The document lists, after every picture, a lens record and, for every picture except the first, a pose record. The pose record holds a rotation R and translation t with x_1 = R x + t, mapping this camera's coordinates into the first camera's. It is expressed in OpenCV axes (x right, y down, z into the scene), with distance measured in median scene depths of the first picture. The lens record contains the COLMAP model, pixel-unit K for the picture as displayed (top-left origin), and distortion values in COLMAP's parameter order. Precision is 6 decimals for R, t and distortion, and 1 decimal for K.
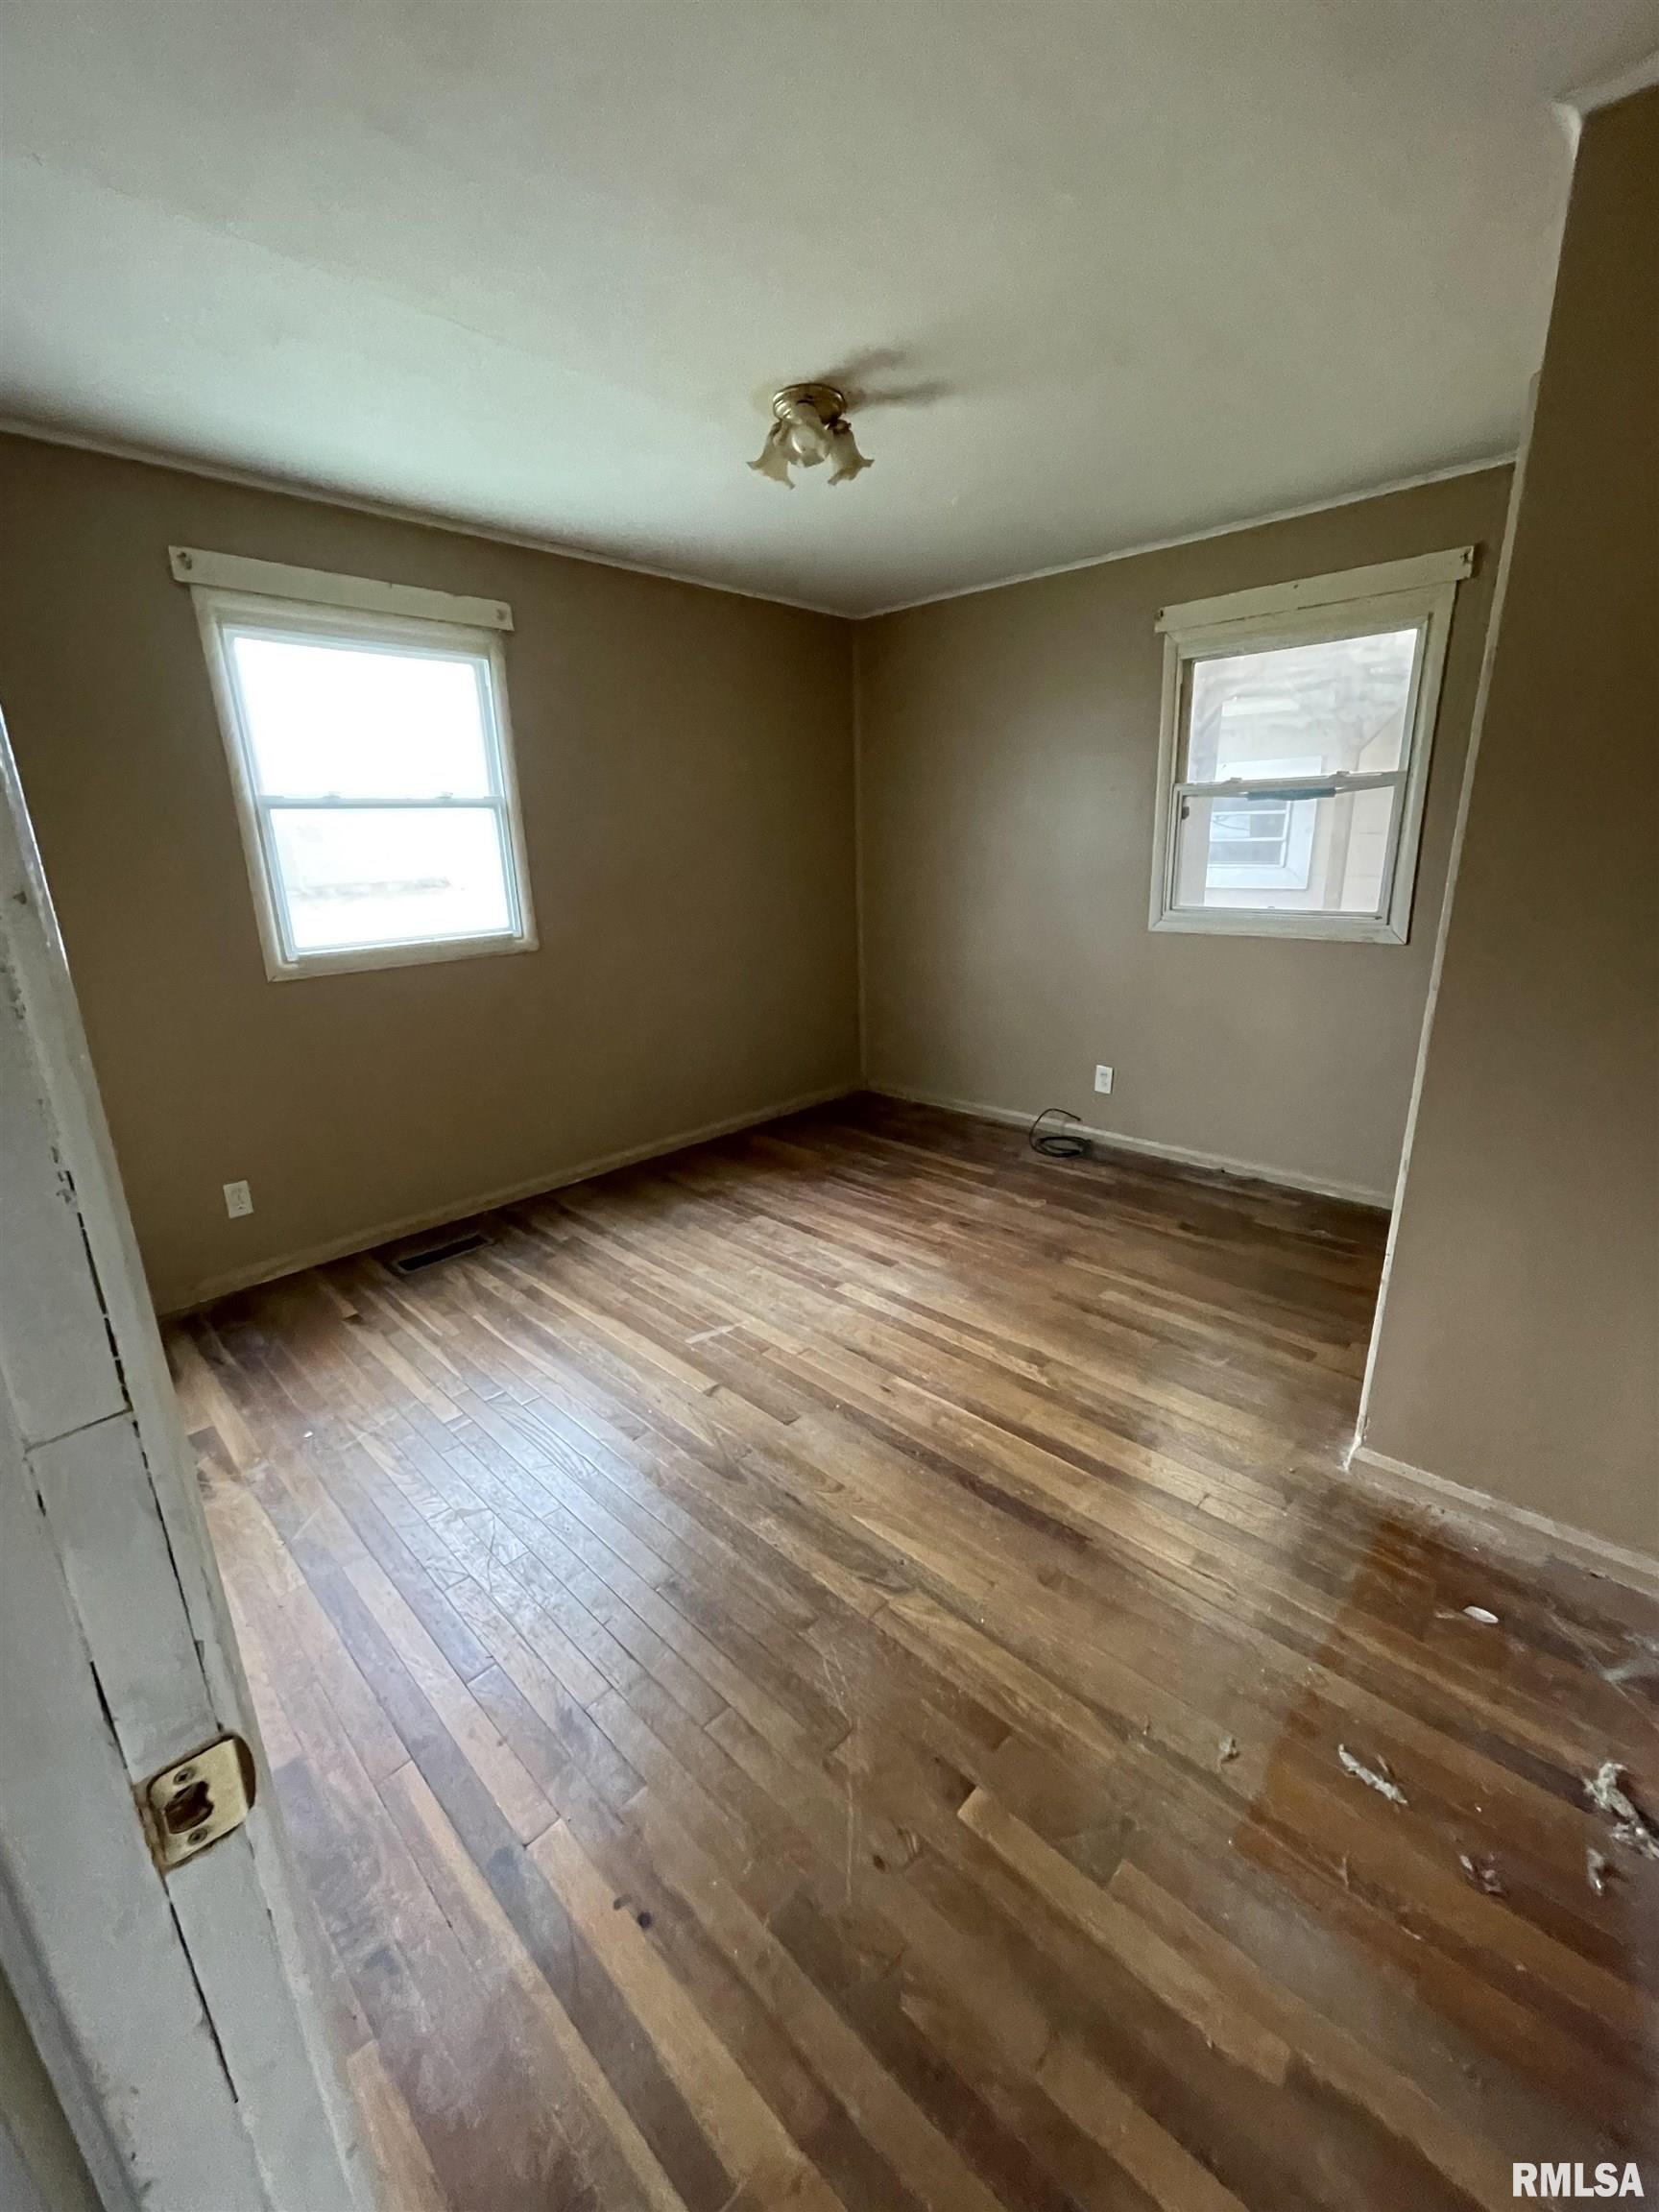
lens RADIAL K [[889.1, 0, 824.4], [0, 889.1, 1095.6], [0, 0, 1]] dist [0.012929, -0.005346]
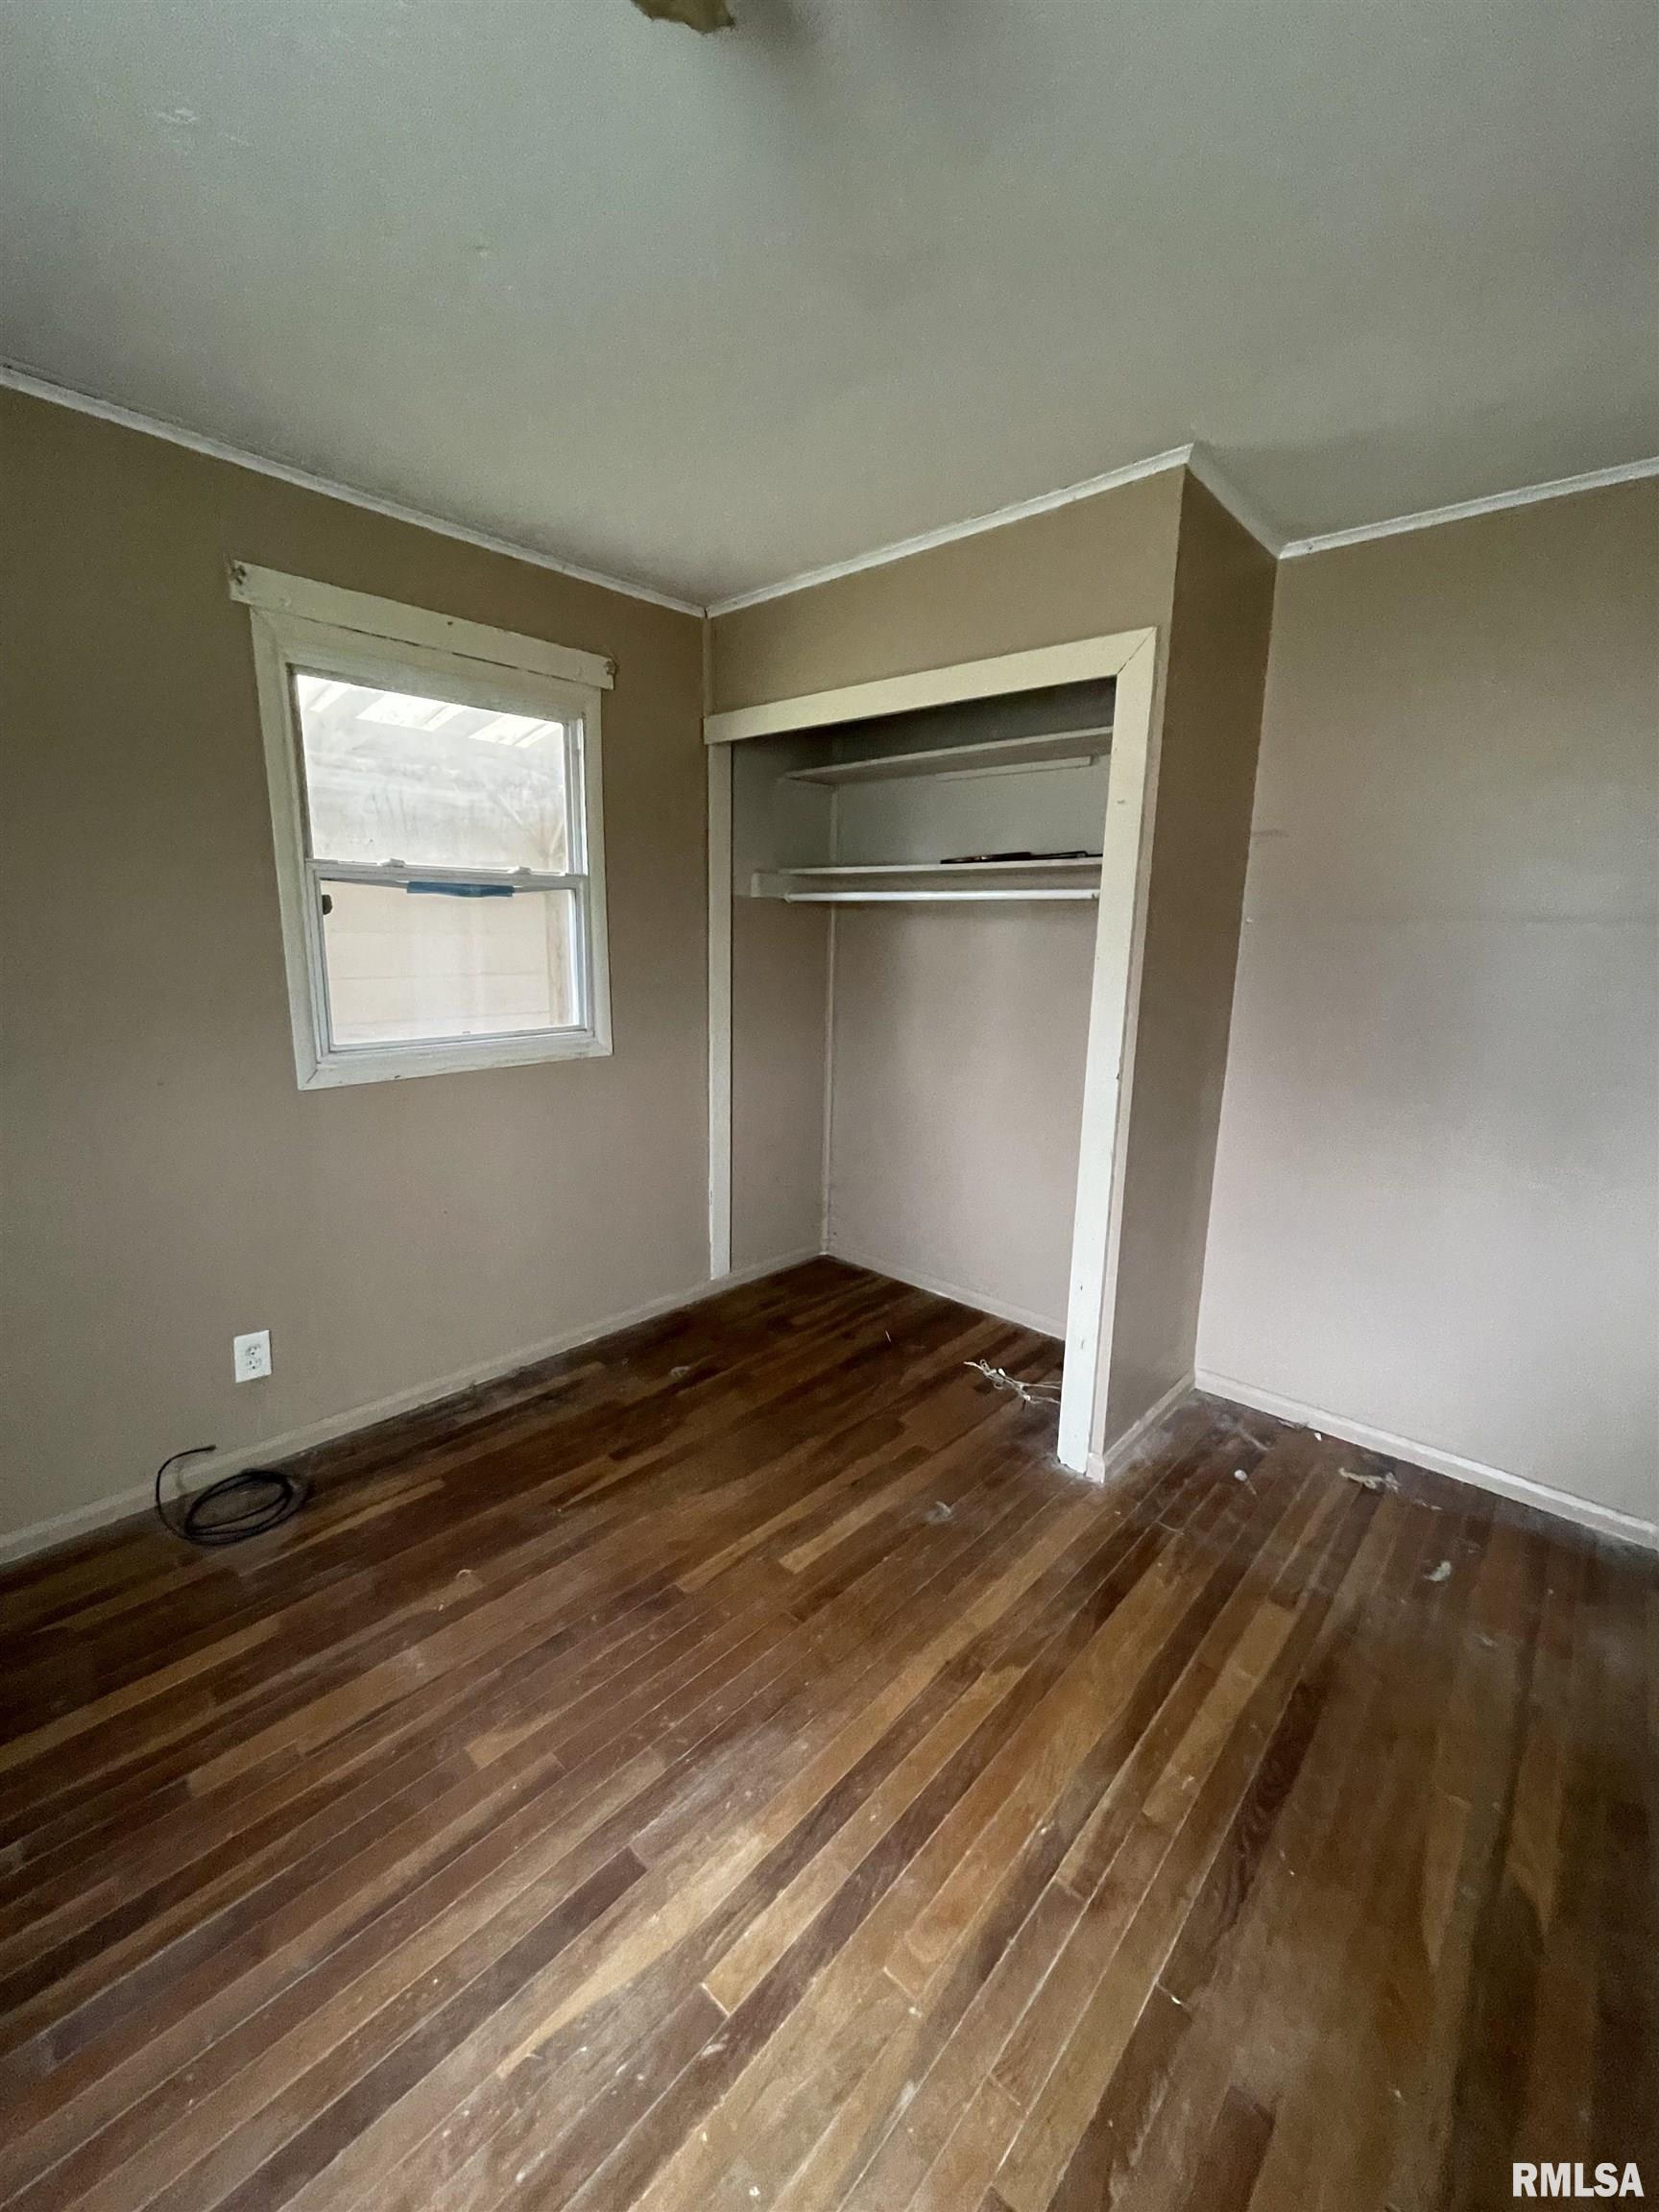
lens RADIAL K [[903.7, 0, 828.9], [0, 903.7, 1096.1], [0, 0, 1]] dist [0.001171, 0.000019]
pose [[-0.040620, -0.164618, 0.985521, -0.283588], [0.263909, 0.949540, 0.169486, -0.208893], [-0.963692, 0.266972, 0.004874, 0.714056]]
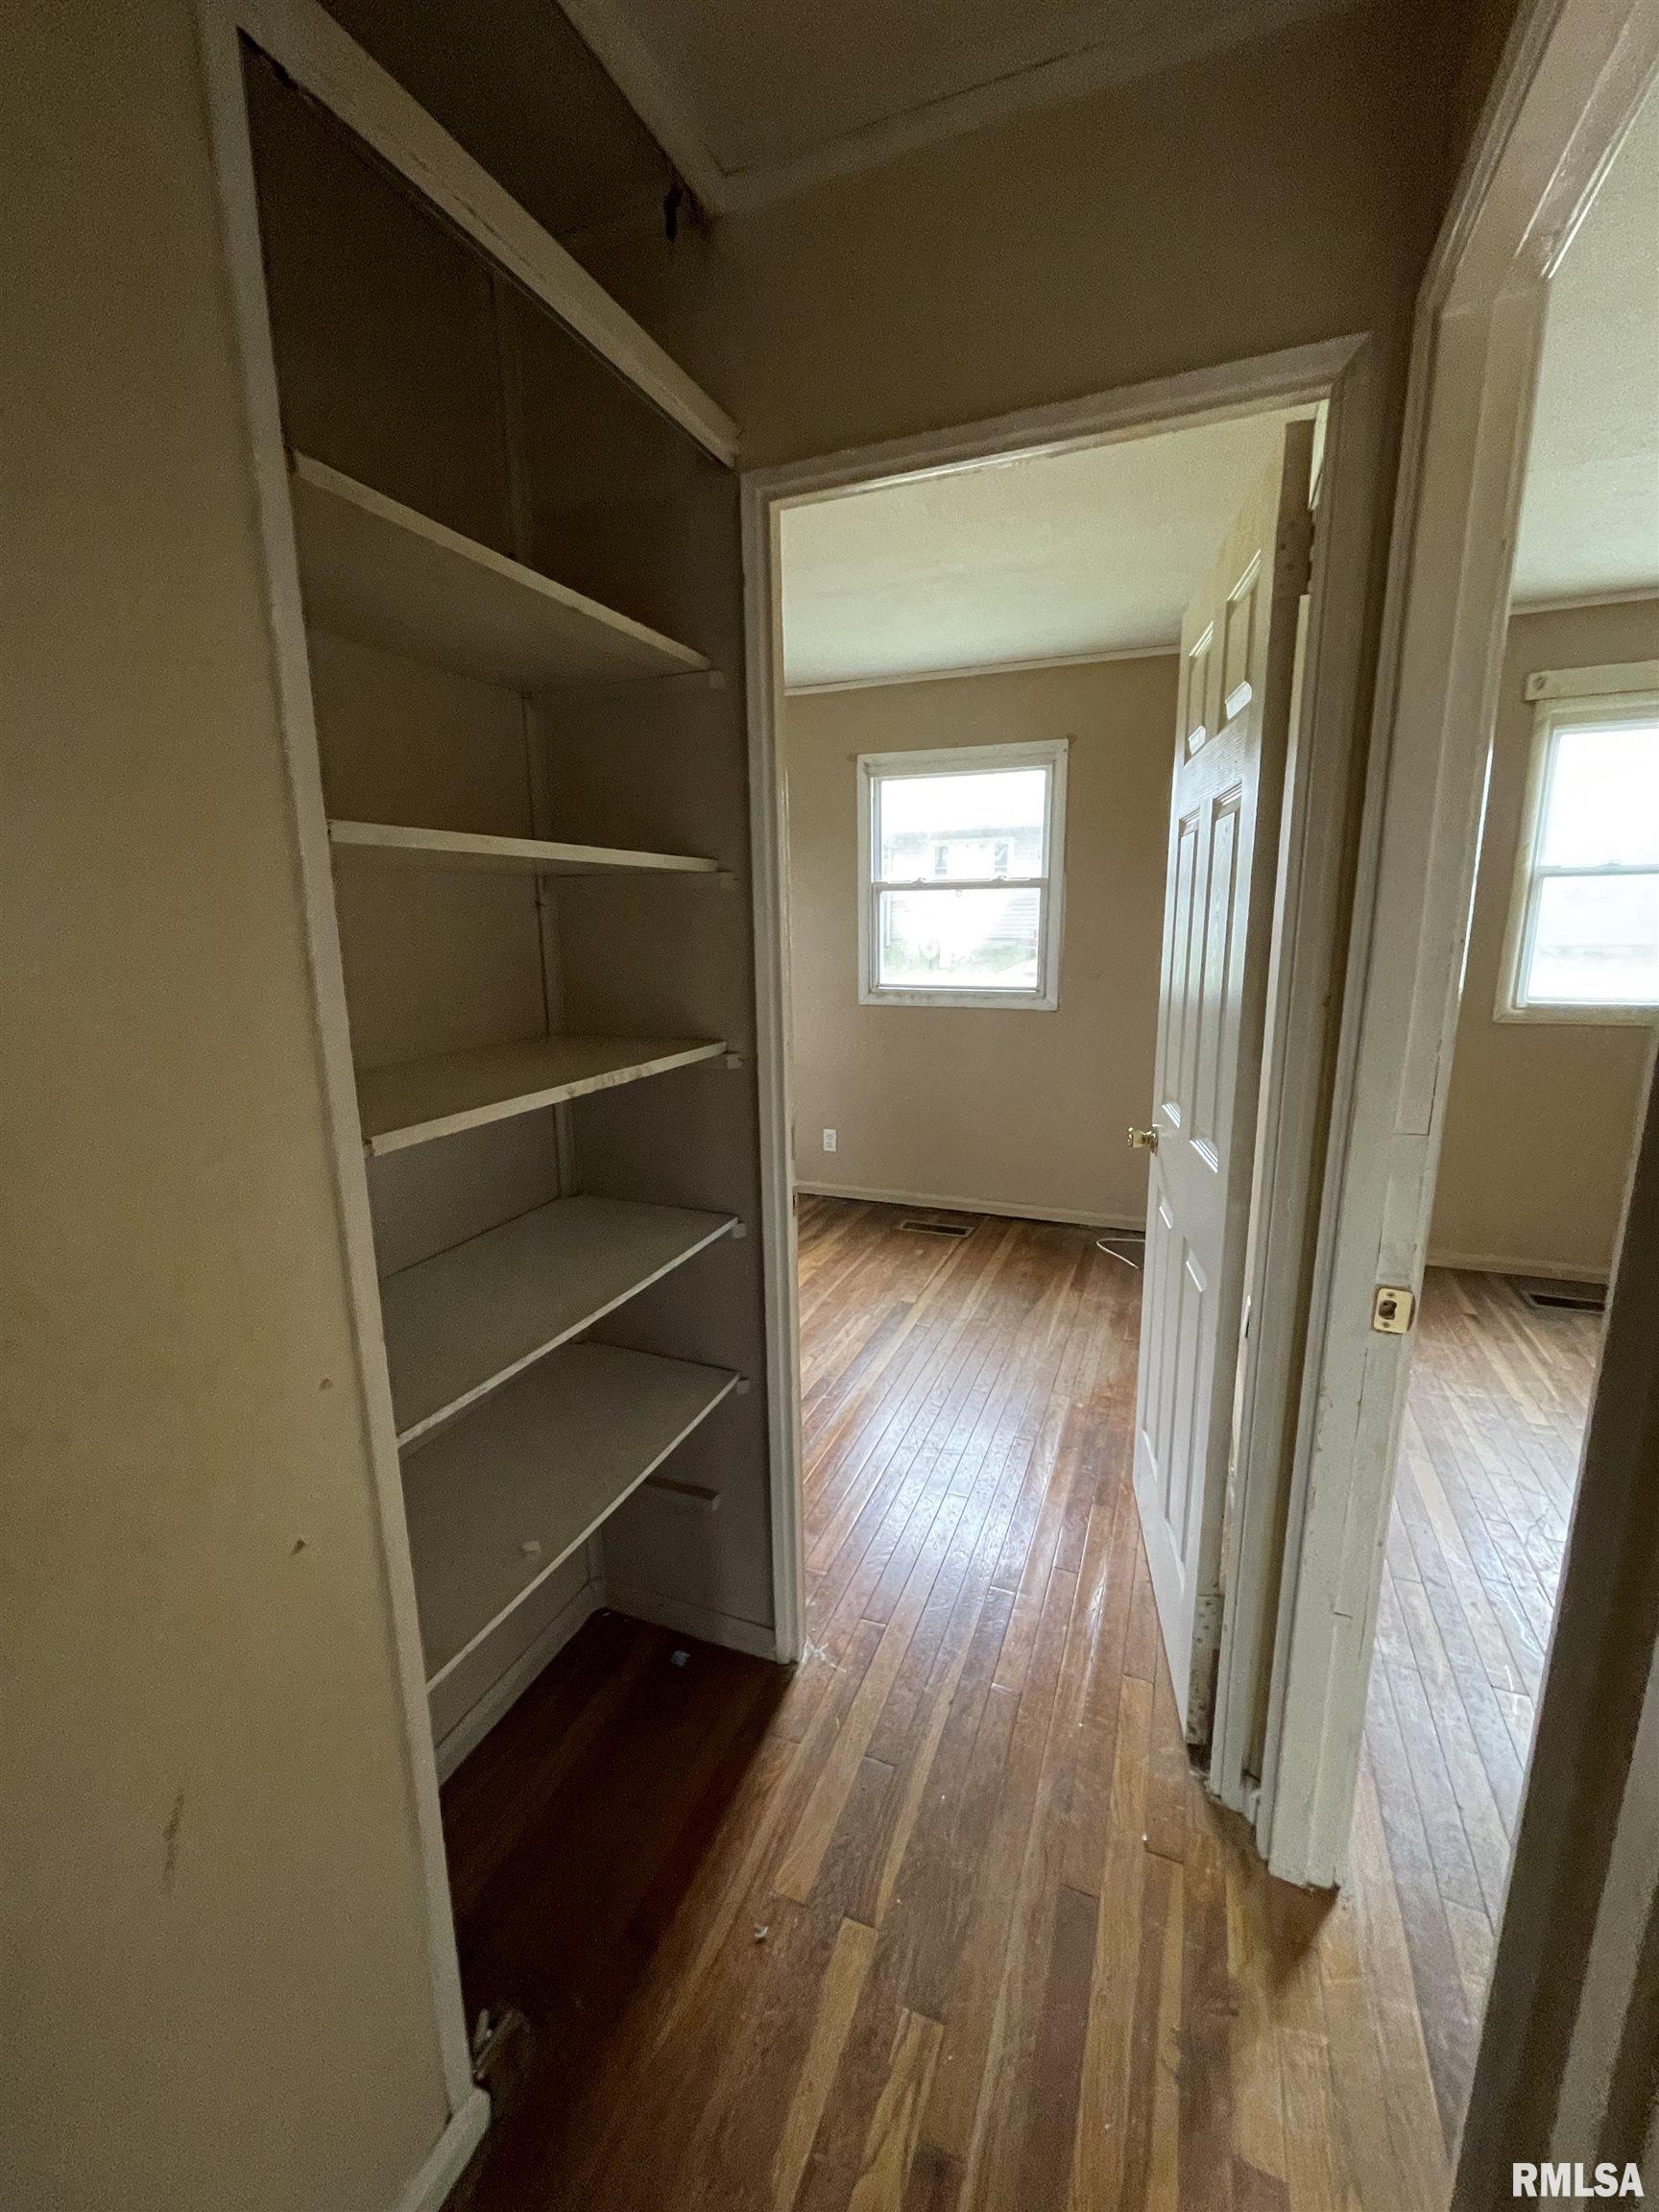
lens RADIAL K [[889.1, 0, 824.4], [0, 889.1, 1095.6], [0, 0, 1]] dist [0.012929, -0.005346]
pose [[0.372778, 0.202895, -0.905467, 0.245789], [-0.255045, 0.960623, 0.110253, 0.106560], [0.892182, 0.189835, 0.409847, -0.449790]]
